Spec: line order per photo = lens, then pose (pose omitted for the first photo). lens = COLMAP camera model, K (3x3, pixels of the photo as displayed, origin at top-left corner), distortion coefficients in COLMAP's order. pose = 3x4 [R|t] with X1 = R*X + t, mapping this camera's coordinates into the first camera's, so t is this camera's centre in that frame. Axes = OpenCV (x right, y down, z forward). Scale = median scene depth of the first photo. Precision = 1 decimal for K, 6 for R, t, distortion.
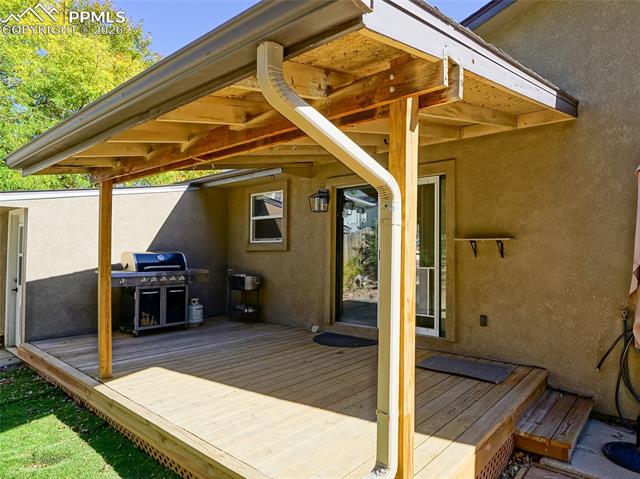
lens RADIAL K [[383.8, 0, 345.4], [0, 383.8, 247.4], [0, 0, 1]] dist [-0.013630, -0.001414]
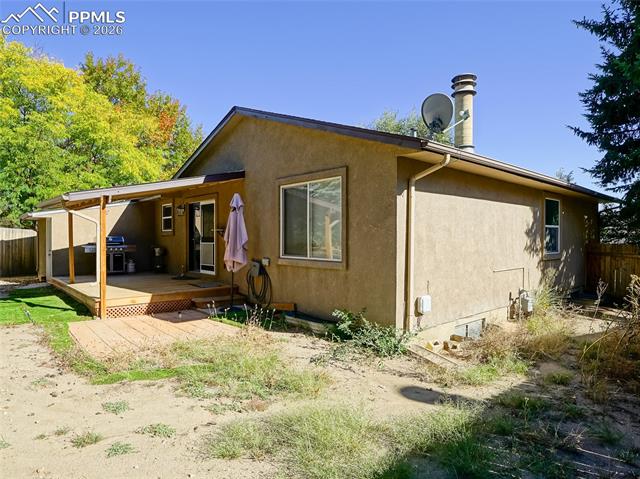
lens RADIAL K [[383.8, 0, 314.5], [0, 383.8, 251.7], [0, 0, 1]] dist [-0.013630, -0.001414]
pose [[0.985498, -0.000078, -0.169688, 1.079004], [0.008922, 0.998640, 0.051358, -0.002795], [0.169454, -0.052127, 0.984159, -0.966789]]
